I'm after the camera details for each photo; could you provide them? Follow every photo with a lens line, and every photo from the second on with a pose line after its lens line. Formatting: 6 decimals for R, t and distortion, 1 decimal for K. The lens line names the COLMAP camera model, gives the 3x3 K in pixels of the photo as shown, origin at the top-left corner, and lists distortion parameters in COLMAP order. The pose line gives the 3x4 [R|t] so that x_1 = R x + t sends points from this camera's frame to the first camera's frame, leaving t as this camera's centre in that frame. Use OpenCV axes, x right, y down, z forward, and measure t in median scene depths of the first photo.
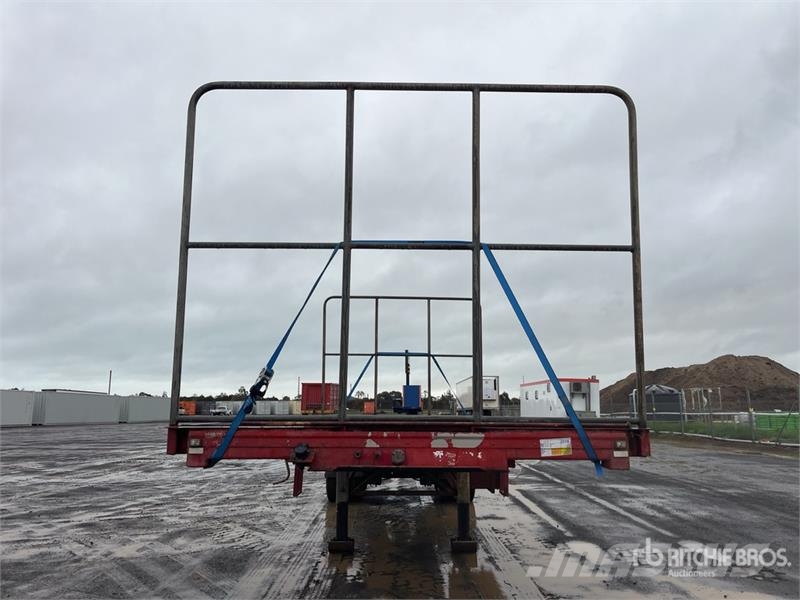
lens RADIAL K [[600.0, 0, 404.4], [0, 600.0, 302.5], [0, 0, 1]] dist [0.064512, -0.089977]
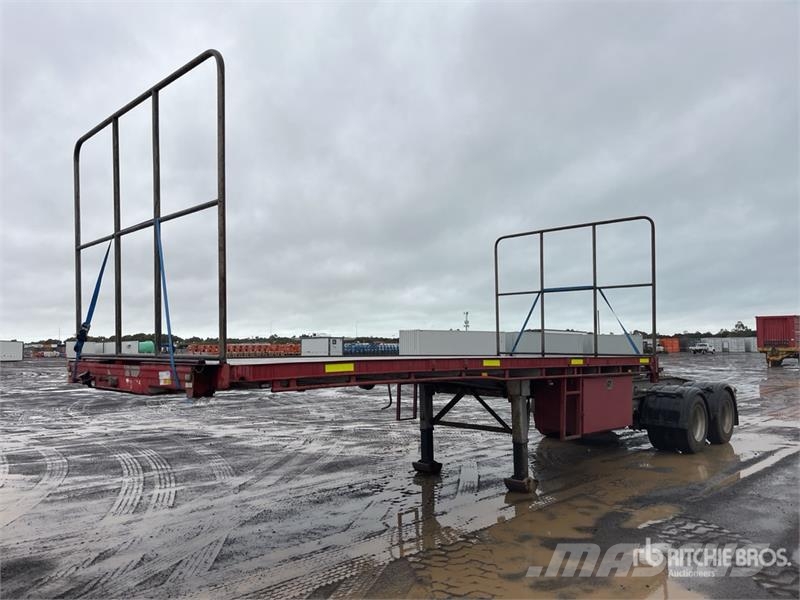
lens RADIAL K [[600.0, 0, 404.4], [0, 600.0, 302.5], [0, 0, 1]] dist [0.064512, -0.089977]
pose [[0.708892, -0.056028, -0.703088, 0.763131], [0.127502, 0.990596, 0.049616, 0.044229], [0.693697, -0.124818, 0.709369, 0.245477]]
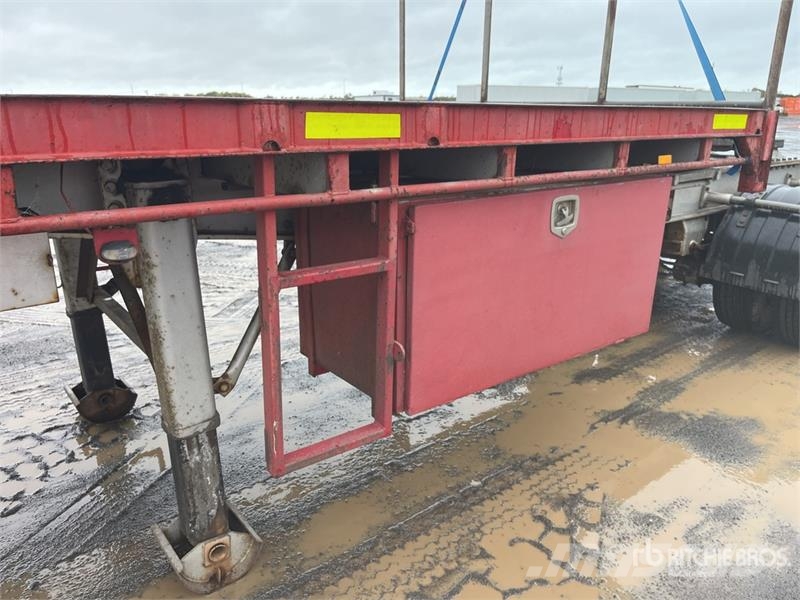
lens RADIAL K [[626.3, 0, 400.0], [0, 626.3, 300.0], [0, 0, 1]] dist [0.080309, -0.113931]
pose [[0.618334, 0.229723, -0.751592, 0.248412], [0.135646, 0.910780, 0.389974, 0.292047], [0.774121, -0.343085, 0.532006, 1.475202]]
